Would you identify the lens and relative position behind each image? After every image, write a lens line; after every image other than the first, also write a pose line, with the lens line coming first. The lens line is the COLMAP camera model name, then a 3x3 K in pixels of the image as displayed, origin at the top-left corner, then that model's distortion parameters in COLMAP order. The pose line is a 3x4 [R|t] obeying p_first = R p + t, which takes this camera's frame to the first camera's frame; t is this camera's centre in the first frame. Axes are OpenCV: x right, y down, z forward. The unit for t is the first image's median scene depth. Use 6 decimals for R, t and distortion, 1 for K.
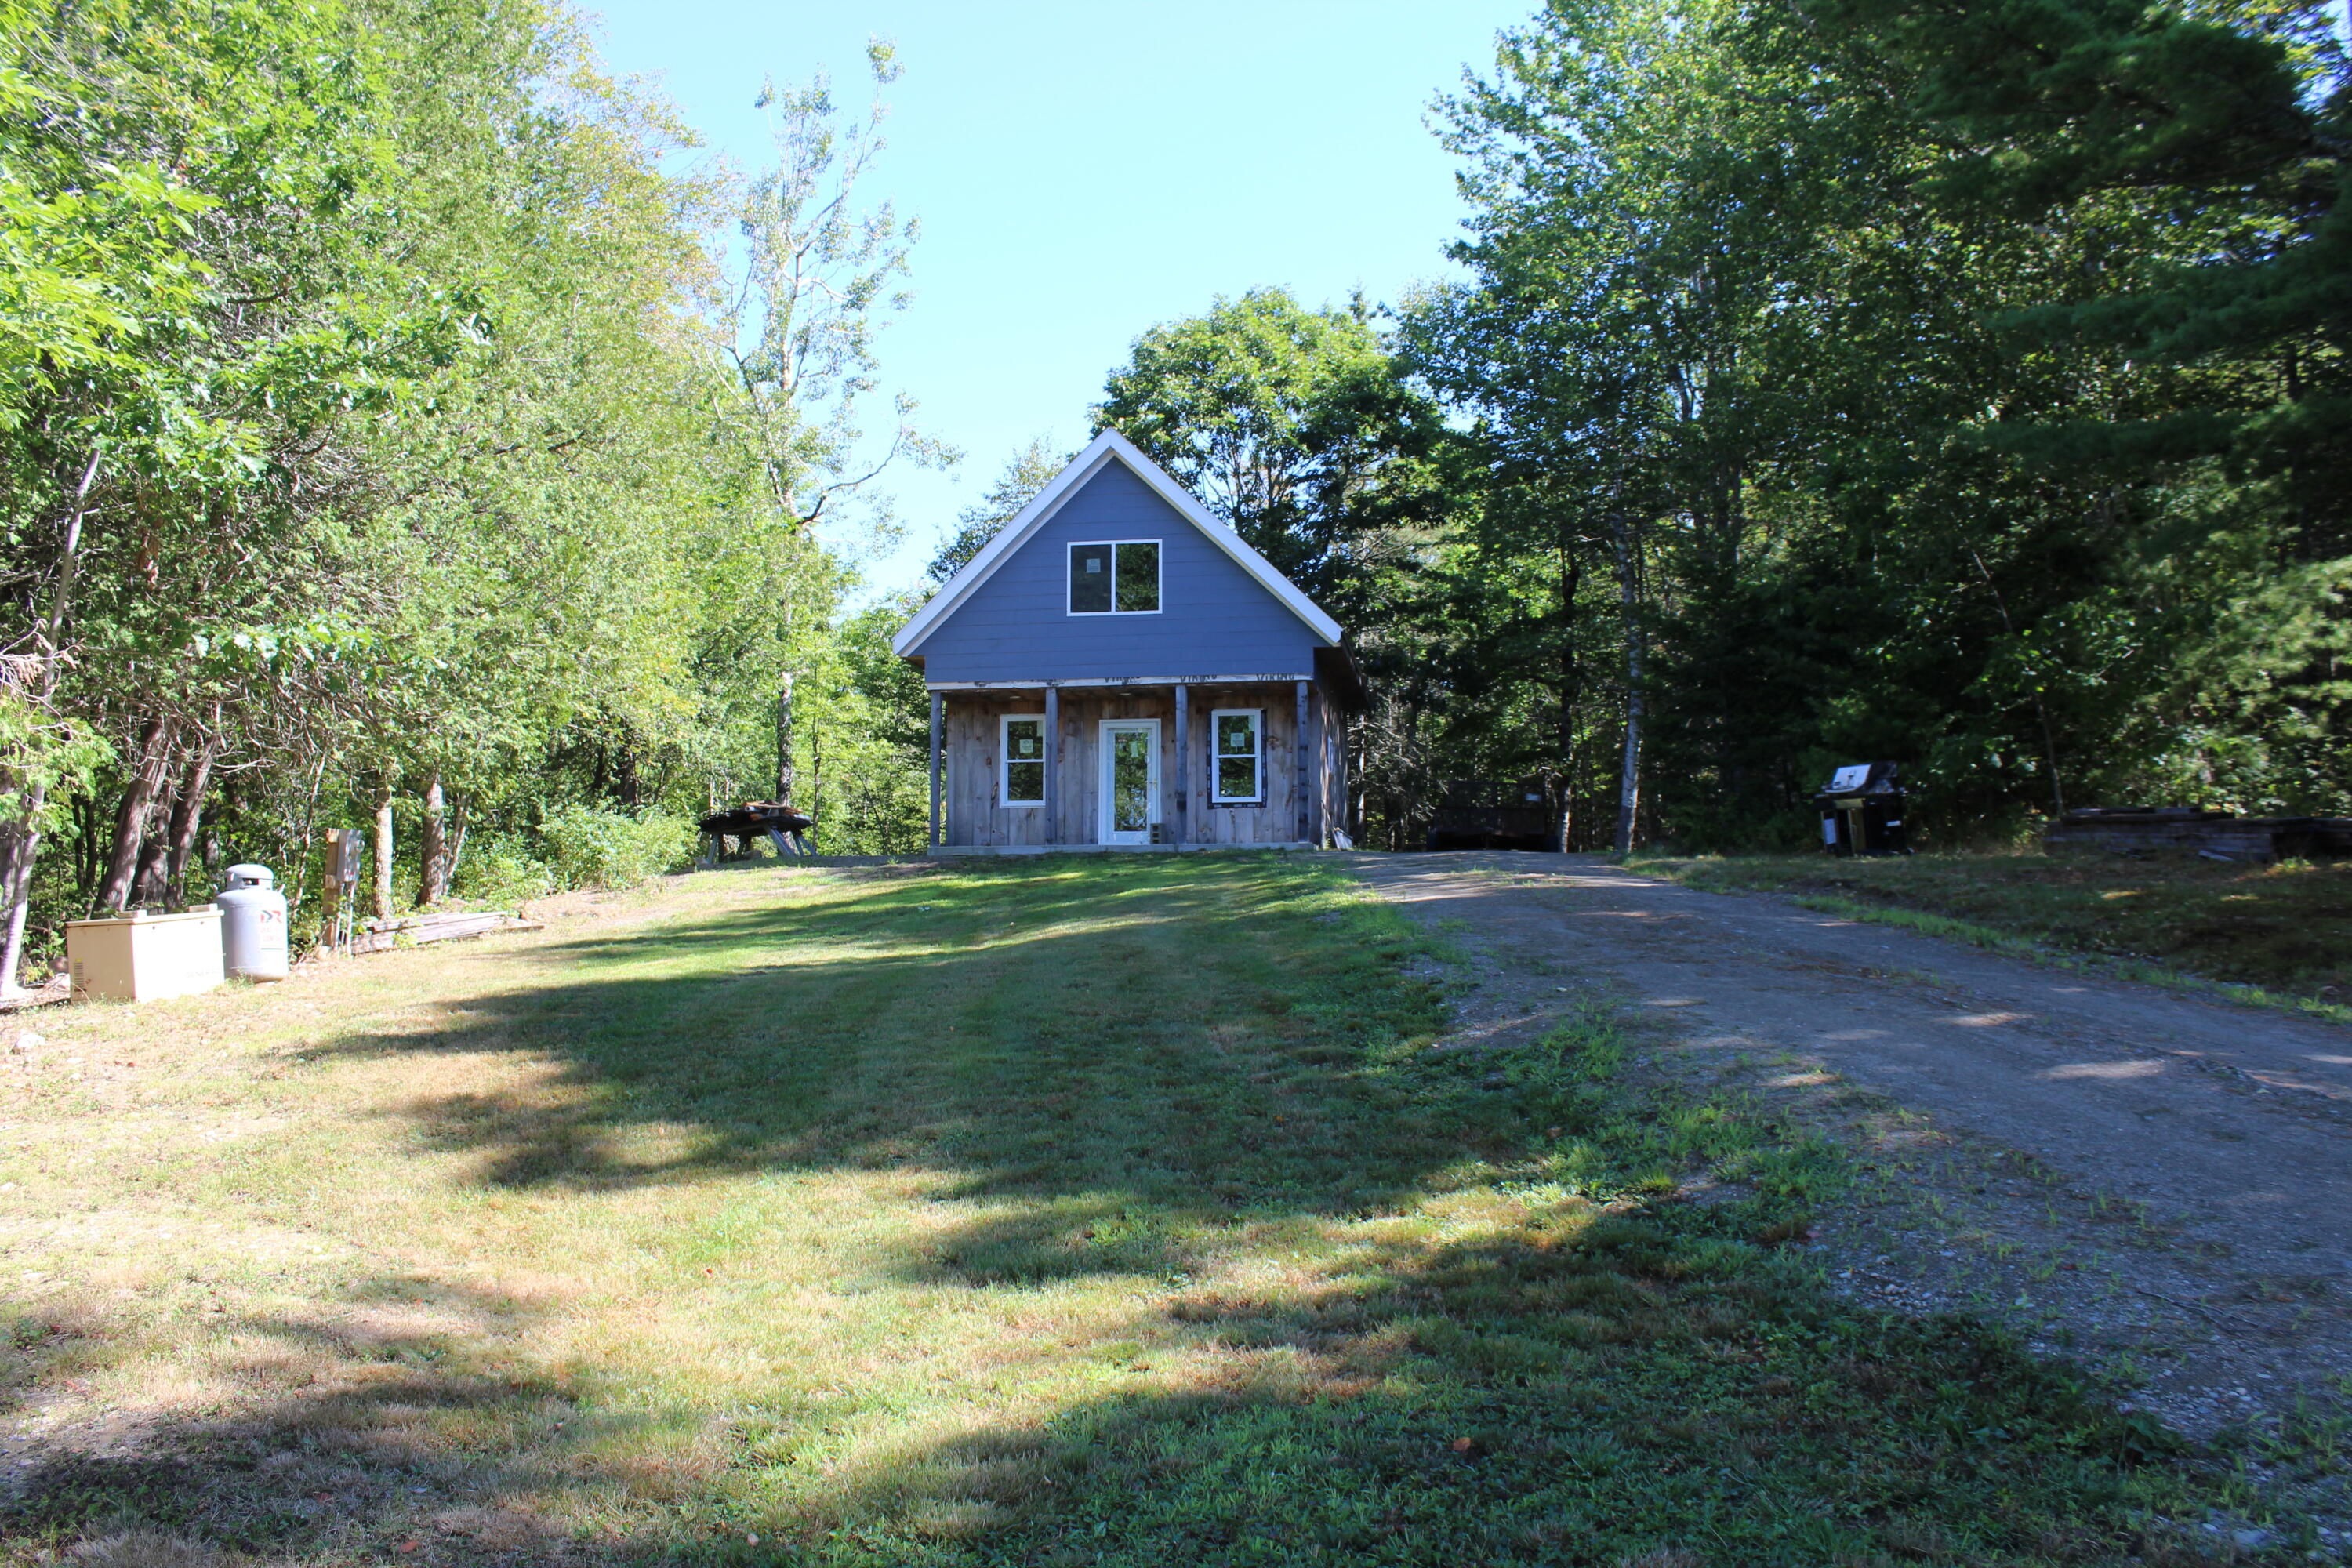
lens RADIAL K [[1925.8, 0, 1169.2], [0, 1925.8, 798.8], [0, 0, 1]] dist [-0.181313, 0.167173]
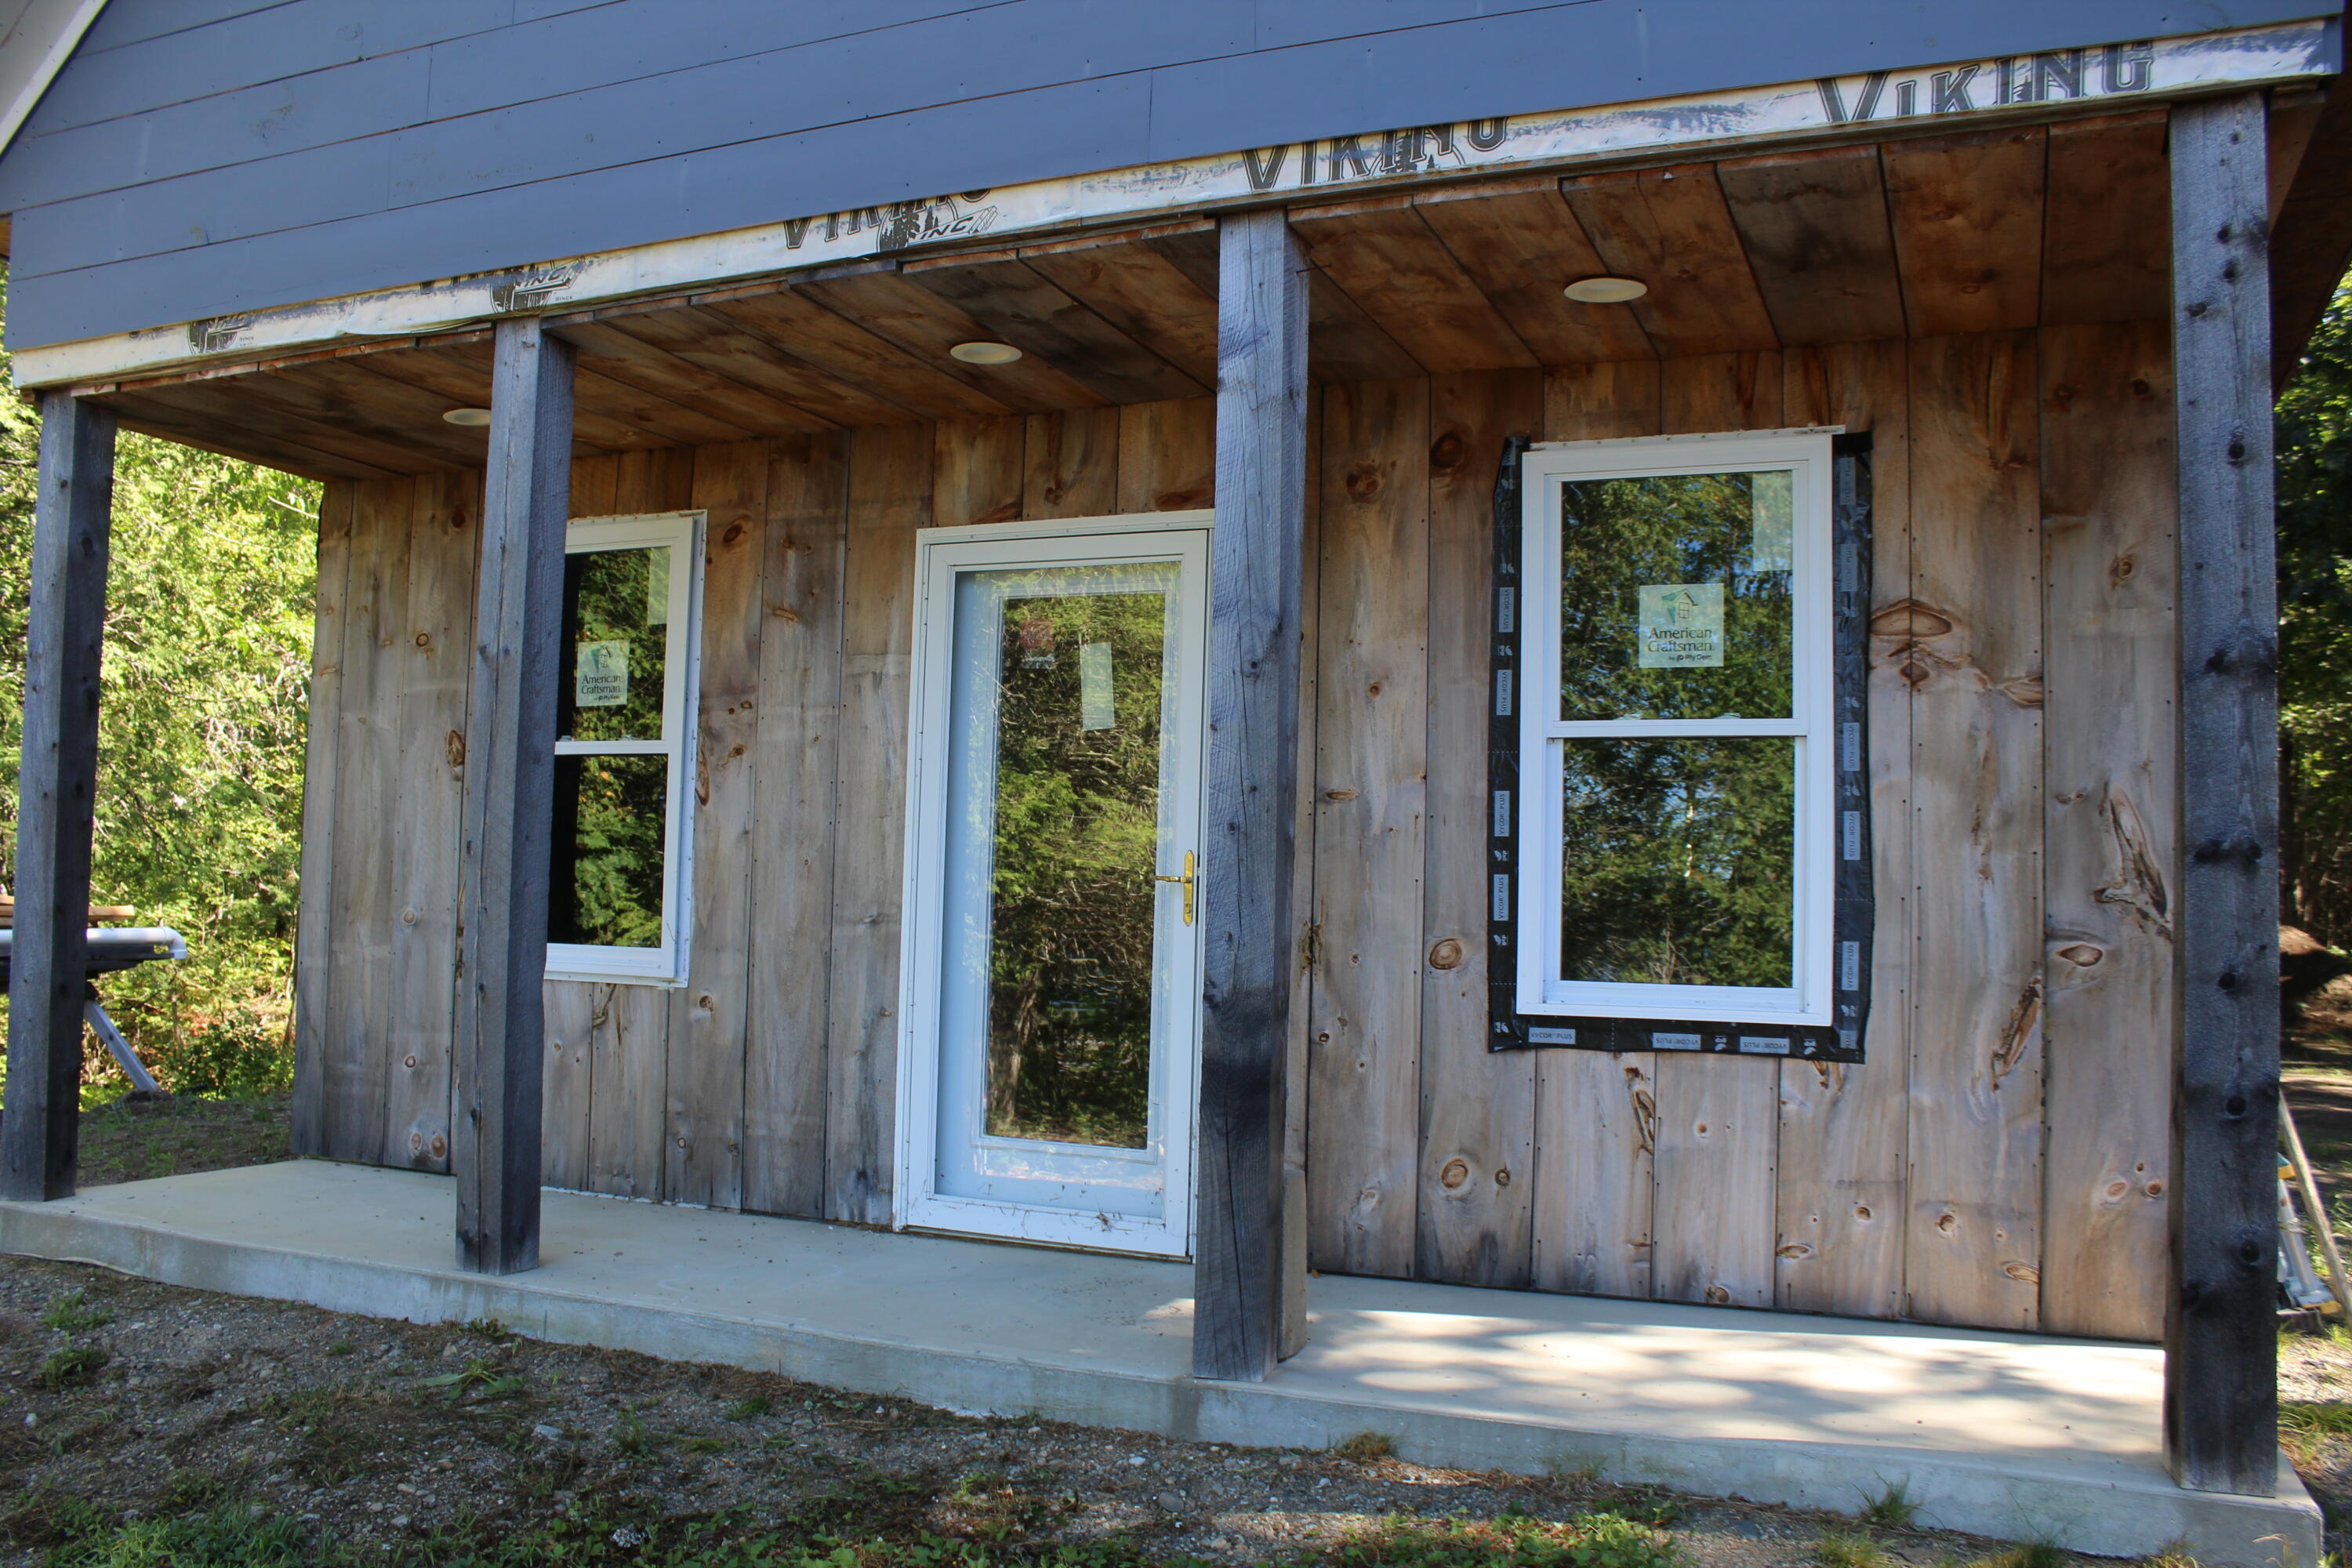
lens RADIAL K [[1925.8, 0, 1169.2], [0, 1925.8, 798.8], [0, 0, 1]] dist [-0.181313, 0.167173]
pose [[0.968284, 0.012569, -0.249538, 0.033877], [-0.006087, 0.999624, 0.026729, -0.020214], [0.249780, -0.024362, 0.967996, 0.837866]]
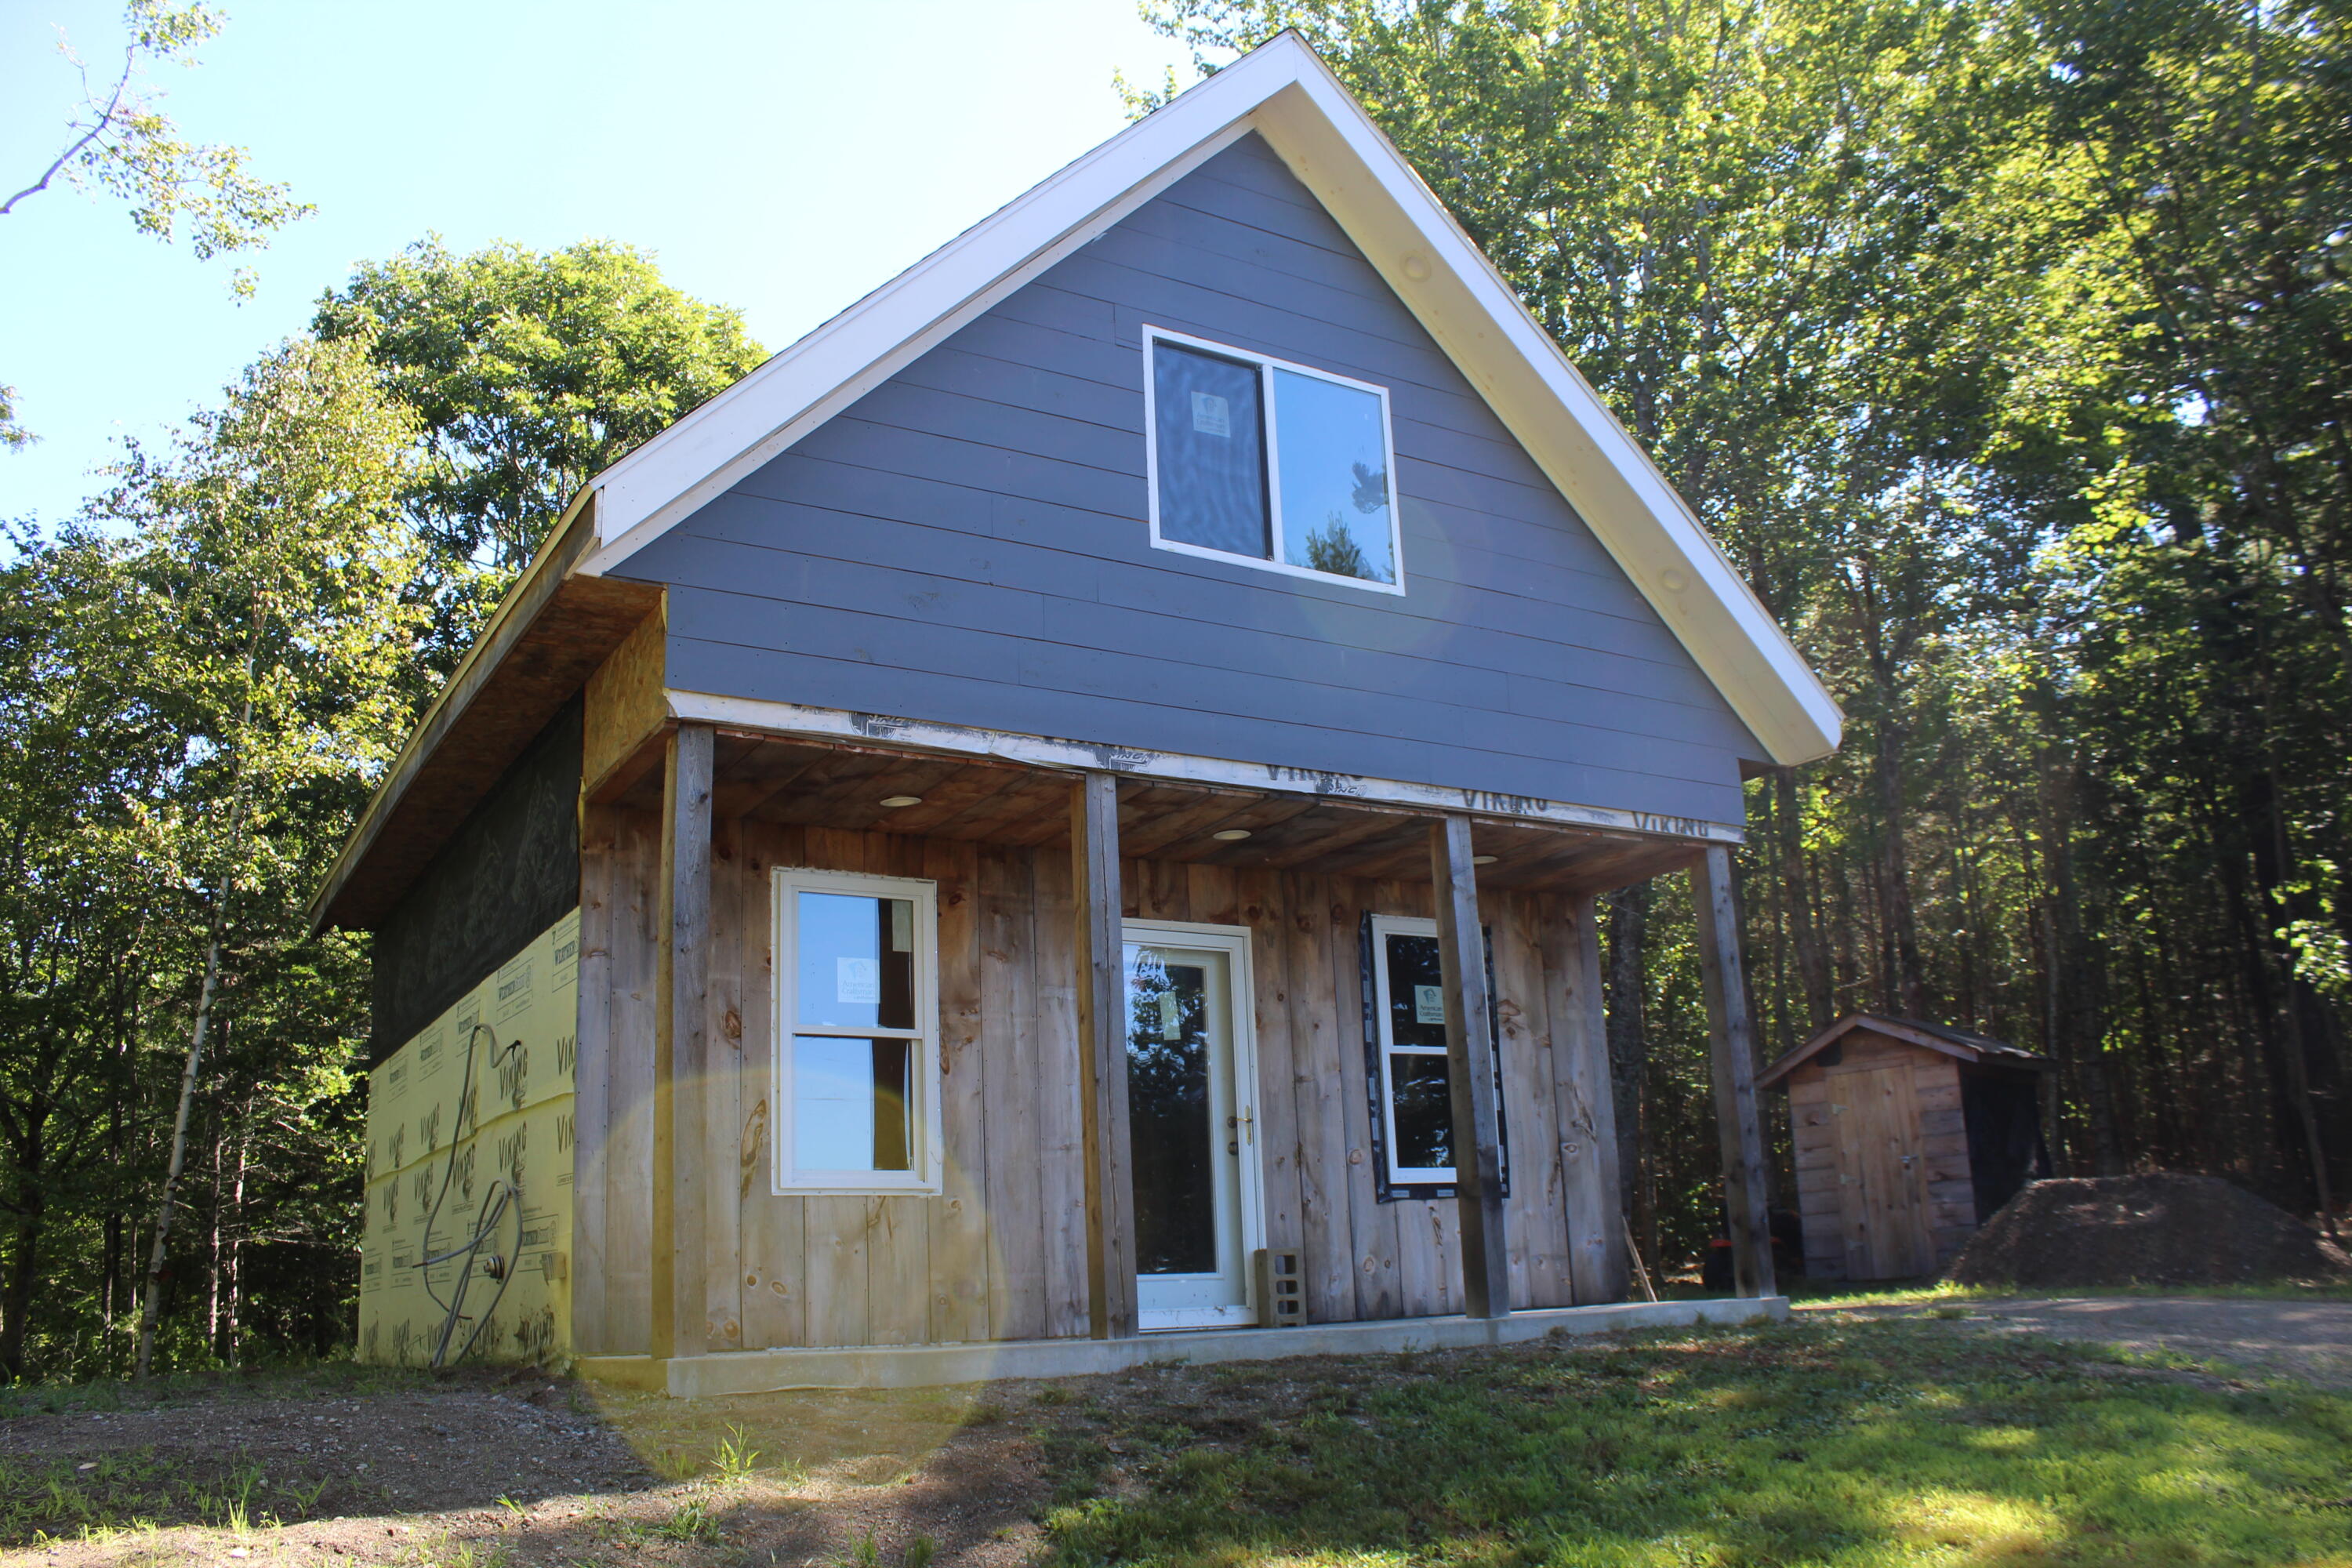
lens RADIAL K [[1925.8, 0, 1169.2], [0, 1925.8, 798.8], [0, 0, 1]] dist [-0.181313, 0.167173]
pose [[0.761416, 0.137342, 0.633548, -0.230356], [-0.011032, 0.979903, -0.199168, 0.002962], [-0.648170, 0.144661, 0.747629, 0.763772]]
